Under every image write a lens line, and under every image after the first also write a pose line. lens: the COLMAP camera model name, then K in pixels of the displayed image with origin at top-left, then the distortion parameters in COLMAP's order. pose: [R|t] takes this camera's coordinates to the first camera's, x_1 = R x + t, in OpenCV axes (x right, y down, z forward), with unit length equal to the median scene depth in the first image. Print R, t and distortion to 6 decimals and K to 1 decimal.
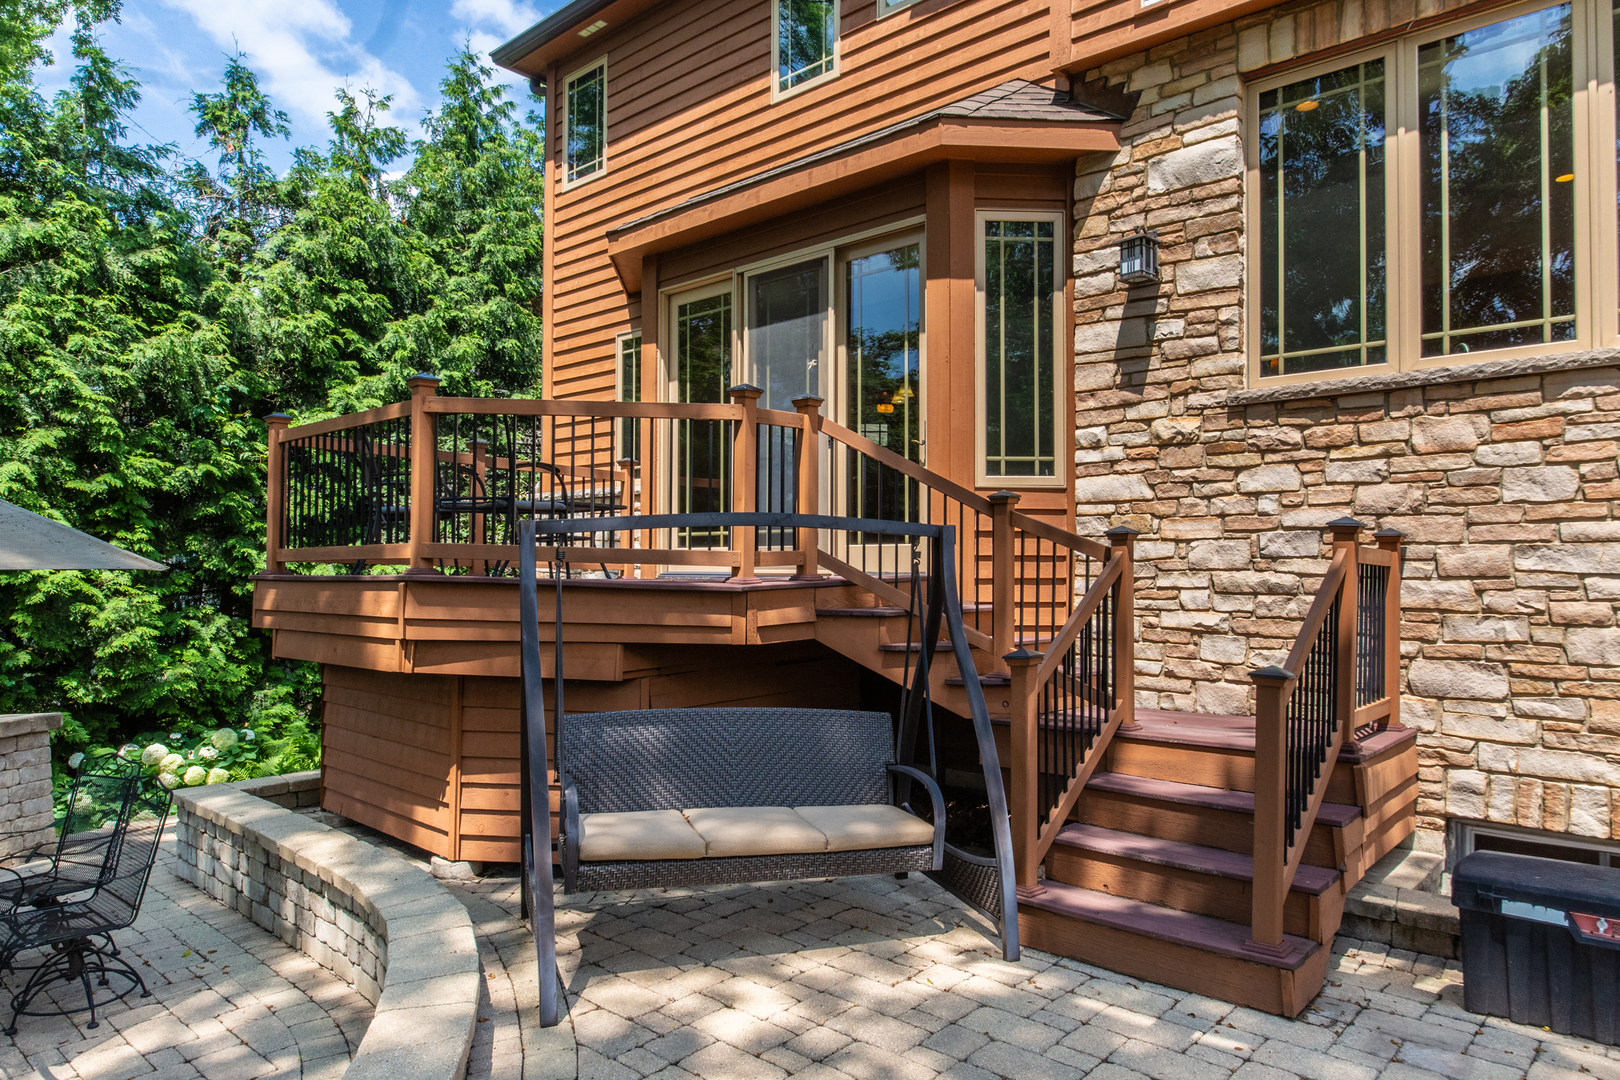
lens RADIAL K [[1014.9, 0, 810.0], [0, 1014.9, 540.0], [0, 0, 1]] dist [-0.002550, -0.002125]
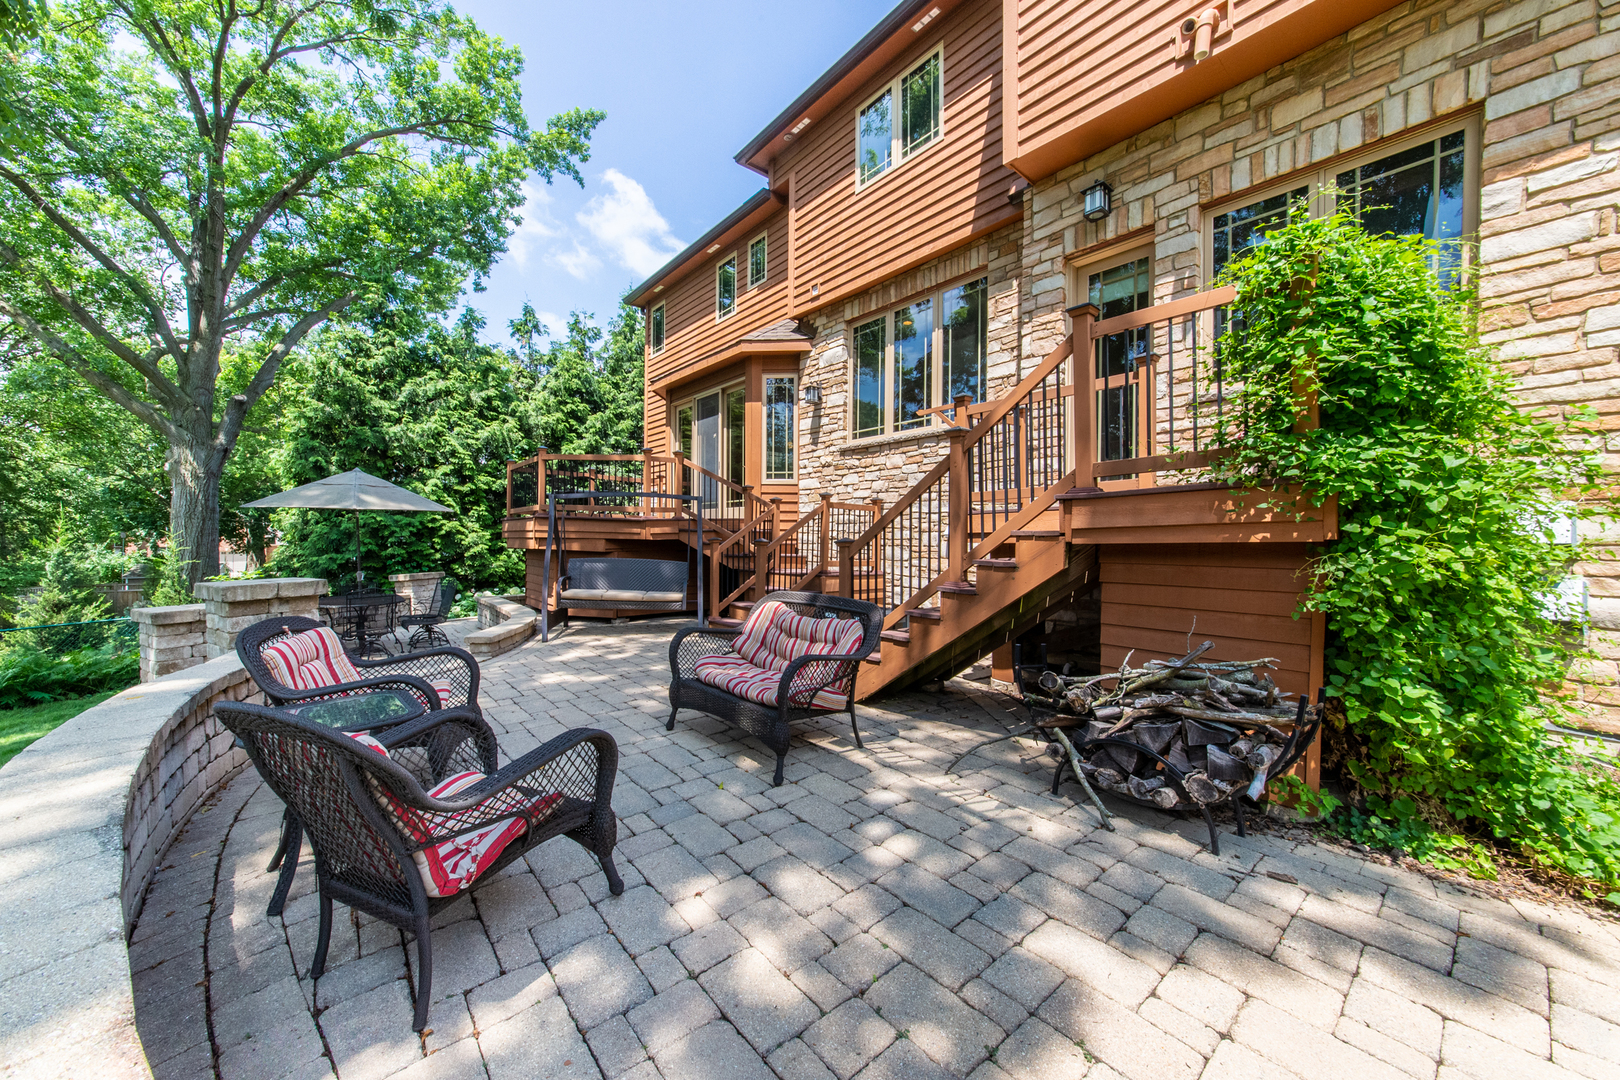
lens RADIAL K [[588.2, 0, 808.6], [0, 588.2, 531.7], [0, 0, 1]] dist [0.001230, 0.000243]
pose [[0.989026, 0.001500, -0.147731, 0.341312], [0.001262, 0.999826, 0.018595, 0.027564], [0.147733, -0.018577, 0.988853, -0.305388]]
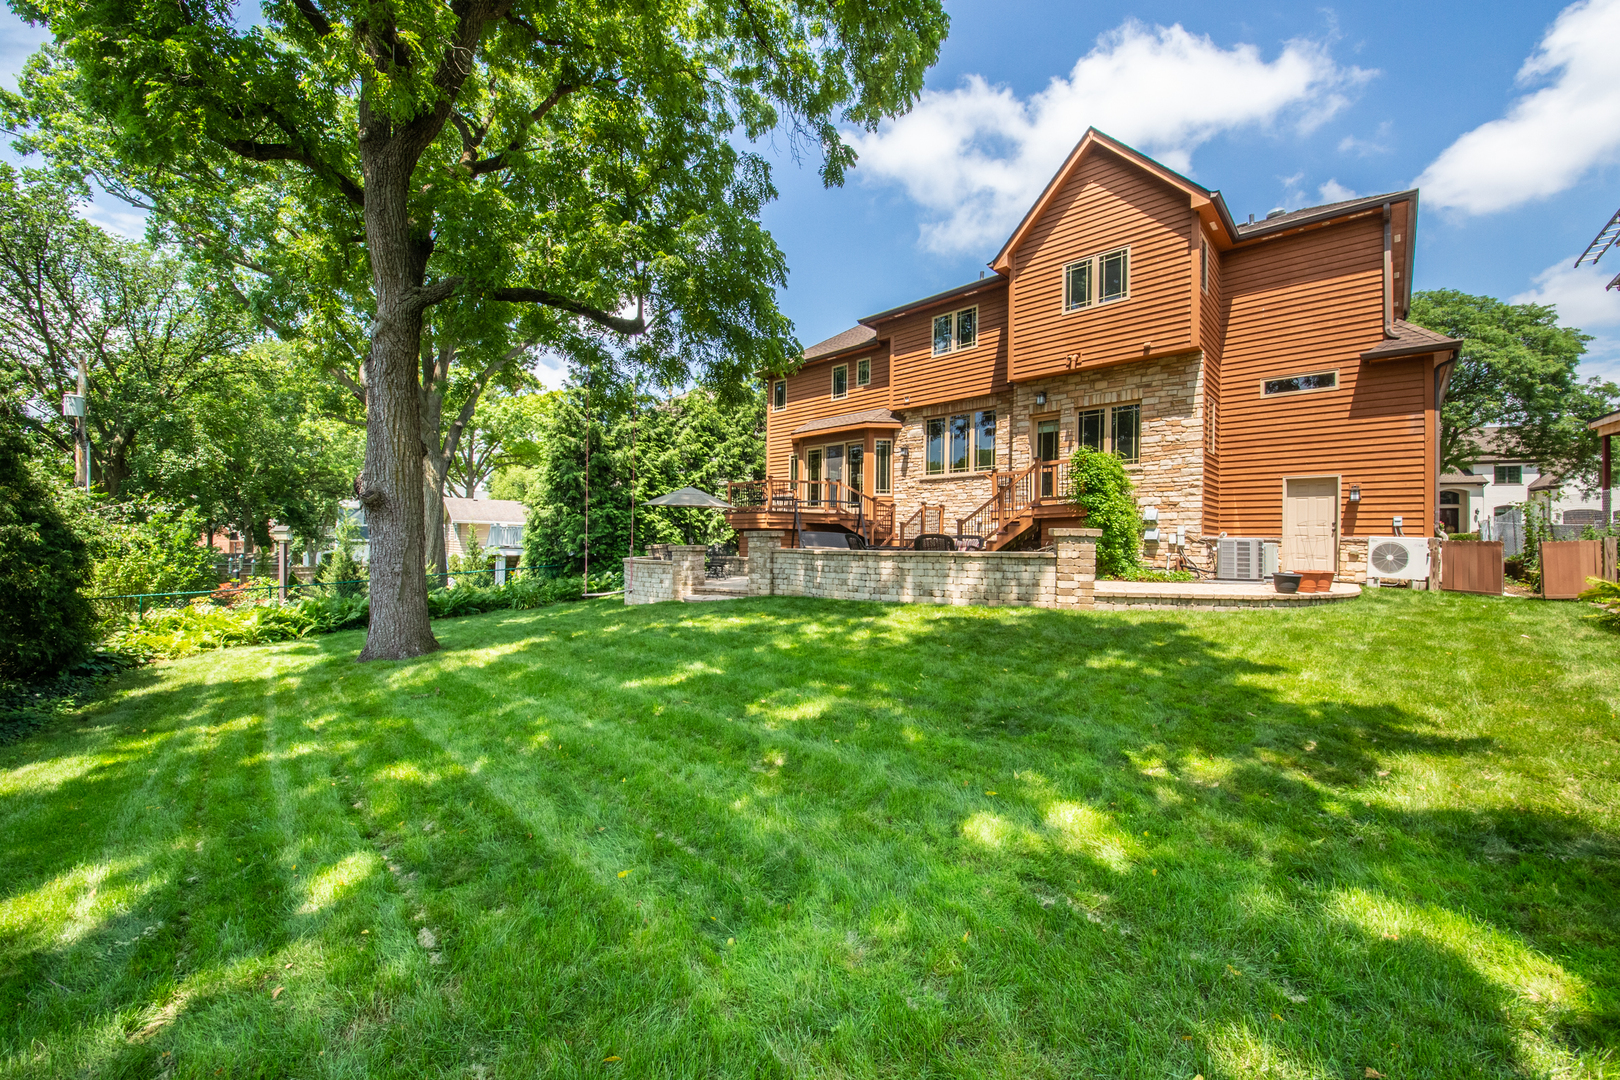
lens RADIAL K [[615.4, 0, 830.3], [0, 615.4, 532.5], [0, 0, 1]] dist [0.020168, 0.000003]
pose [[0.999711, 0.008903, -0.022331, 0.016595], [-0.008572, 0.999852, 0.014902, 0.055217], [0.022460, -0.014706, 0.999640, -1.339308]]
